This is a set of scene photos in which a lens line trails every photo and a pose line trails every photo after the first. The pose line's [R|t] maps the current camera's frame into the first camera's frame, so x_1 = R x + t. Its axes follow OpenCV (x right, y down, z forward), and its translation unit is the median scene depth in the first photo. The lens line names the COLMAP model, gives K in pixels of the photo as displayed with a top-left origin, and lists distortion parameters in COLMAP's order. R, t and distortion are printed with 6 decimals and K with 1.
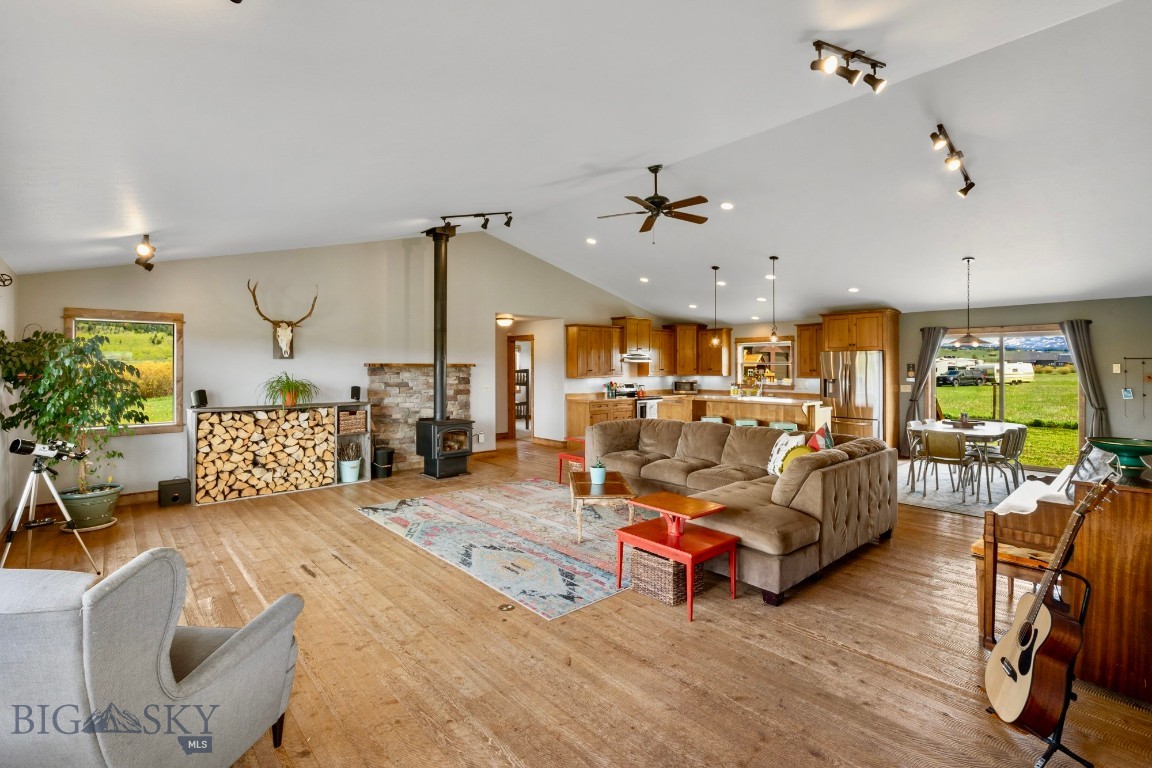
lens RADIAL K [[532.2, 0, 579.9], [0, 532.2, 360.6], [0, 0, 1]] dist [-0.001168, 0.000847]
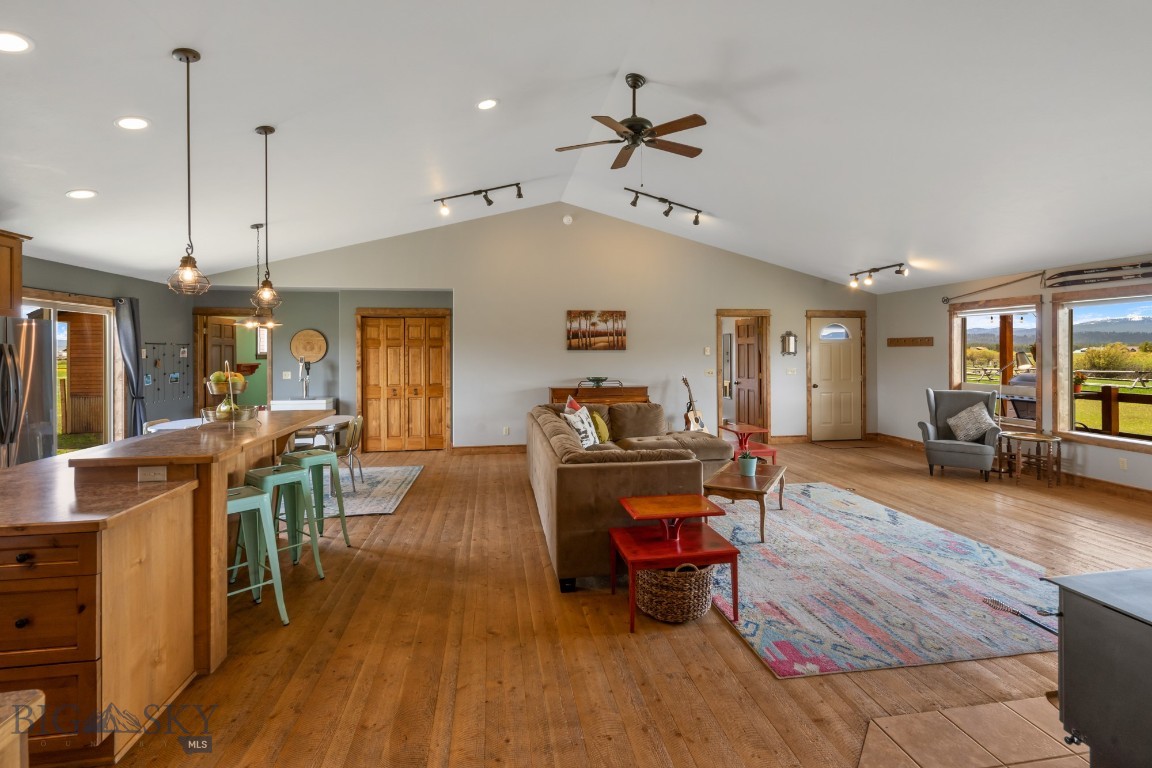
lens RADIAL K [[543.3, 0, 576.1], [0, 543.3, 349.5], [0, 0, 1]] dist [-0.004638, 0.001193]
pose [[-0.841597, 0.004310, 0.540089, -0.167275], [-0.003041, 0.999914, -0.012719, 0.017571], [-0.540097, -0.012347, -0.841512, 1.450036]]
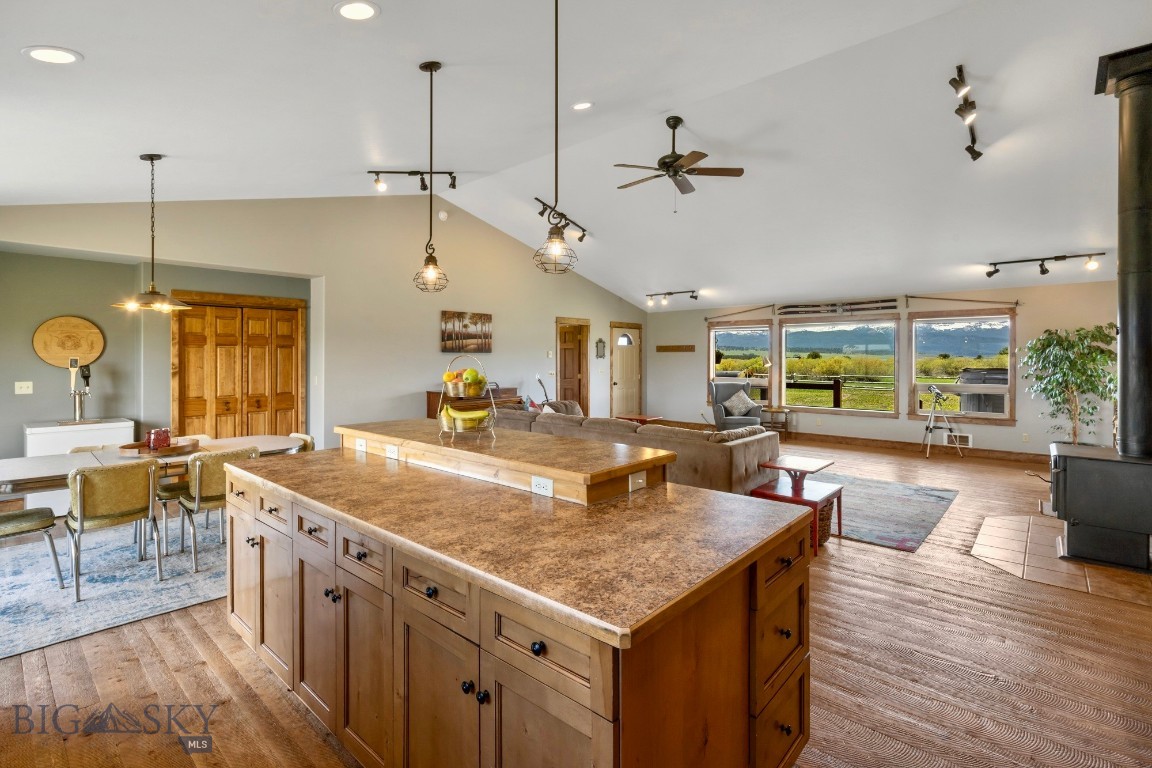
lens RADIAL K [[535.8, 0, 574.3], [0, 535.8, 361.3], [0, 0, 1]] dist [-0.001871, 0.001062]
pose [[-0.994027, 0.000560, -0.109136, 0.345318], [0.001149, 0.999985, -0.005336, 0.029580], [0.109132, -0.005429, -0.994012, 1.605267]]
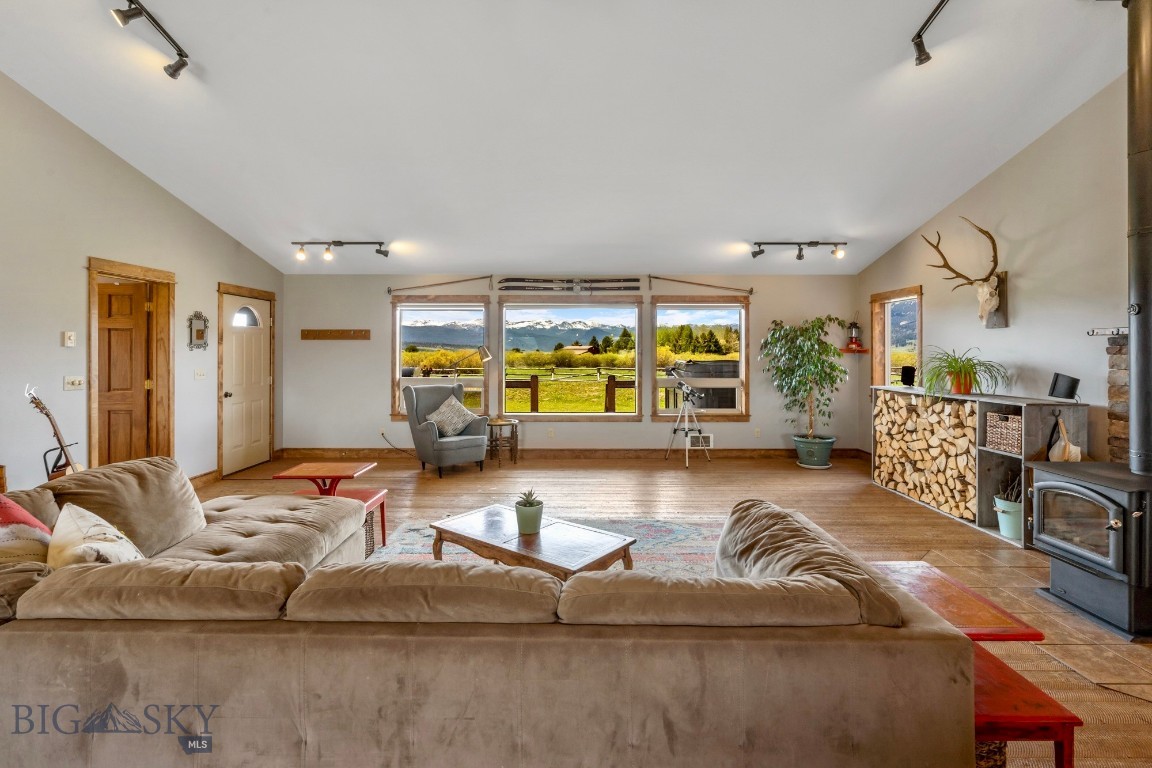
lens RADIAL K [[539.6, 0, 577.5], [0, 539.6, 351.4], [0, 0, 1]] dist [-0.002738, 0.000355]
pose [[-0.669569, -0.000496, -0.742750, 0.325066], [0.008291, 0.999932, -0.008142, 0.027847], [0.742704, -0.011610, -0.669519, 1.064905]]
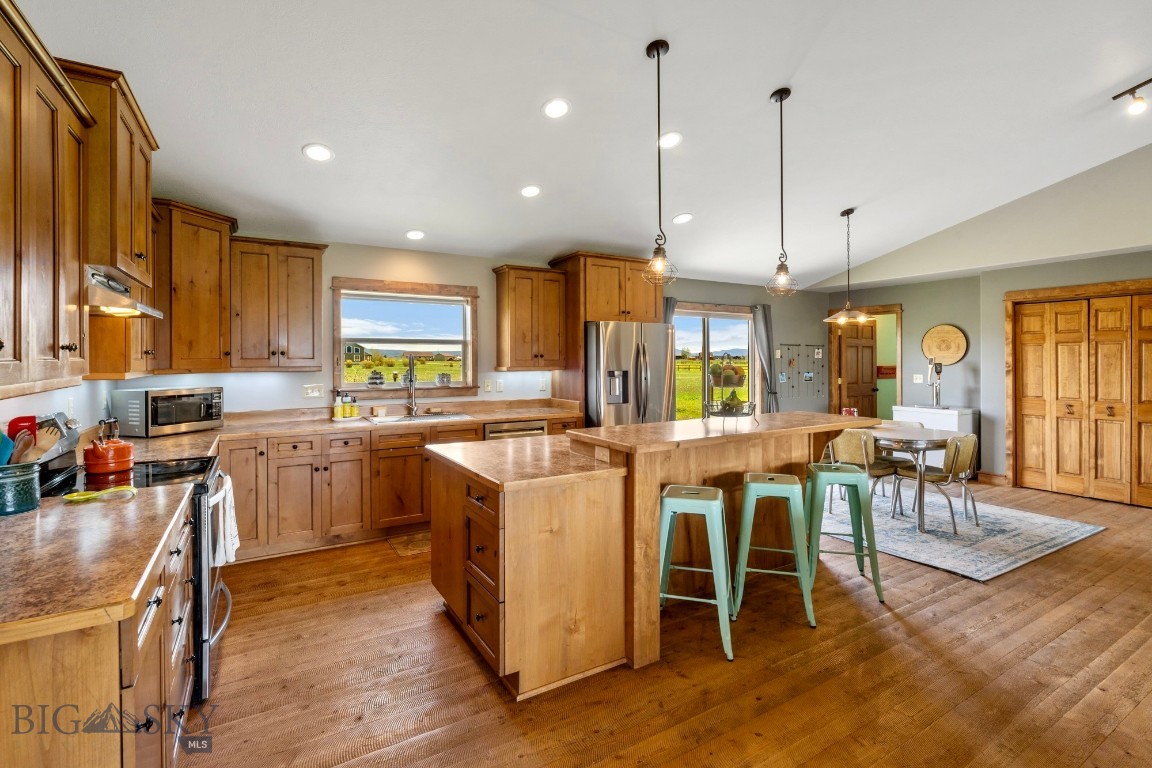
lens RADIAL K [[532.2, 0, 579.9], [0, 532.2, 360.6], [0, 0, 1]] dist [-0.001168, 0.000847]
pose [[0.183821, -0.001272, 0.982959, -0.108846], [-0.009668, 0.999948, 0.003102, 0.029583], [-0.982912, -0.010074, 0.183799, 1.236647]]
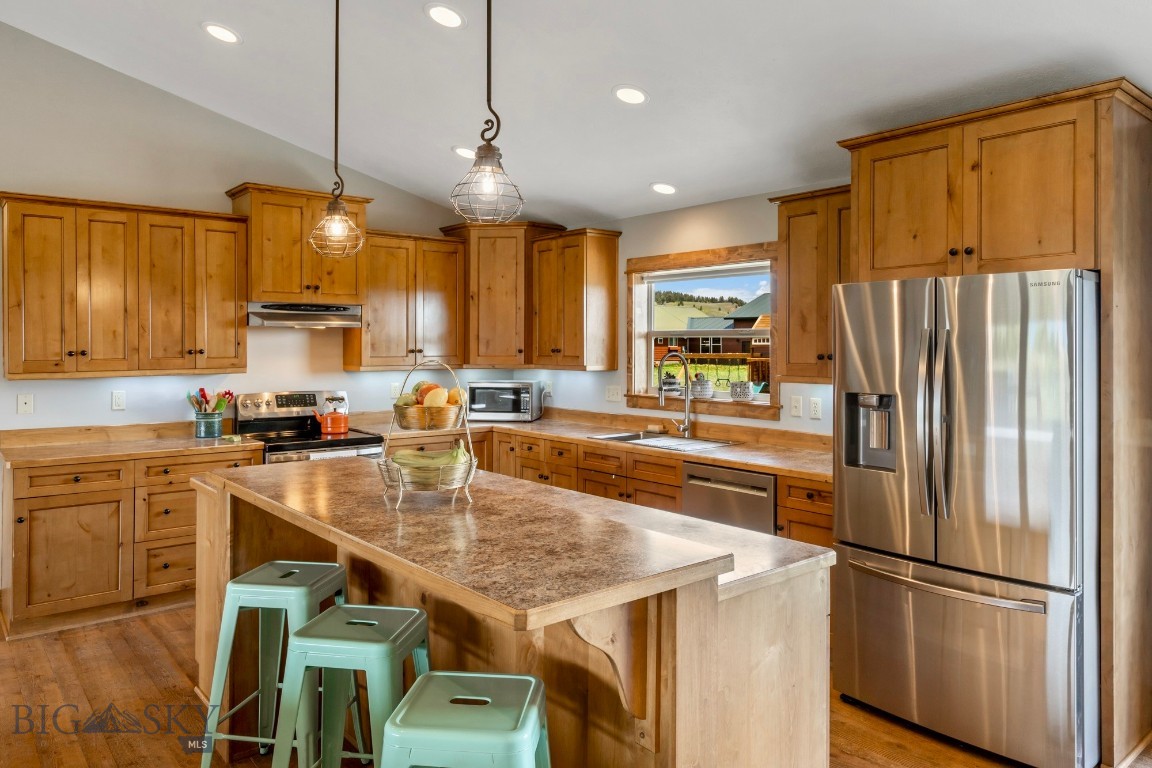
lens RADIAL K [[775.5, 0, 579.1], [0, 775.5, 335.8], [0, 0, 1]] dist [-0.002037, -0.001140]
pose [[0.999492, 0.003902, -0.031636, 0.460193], [-0.003968, 0.999990, -0.002032, 0.012167], [0.031628, 0.002157, 0.999497, 0.847620]]
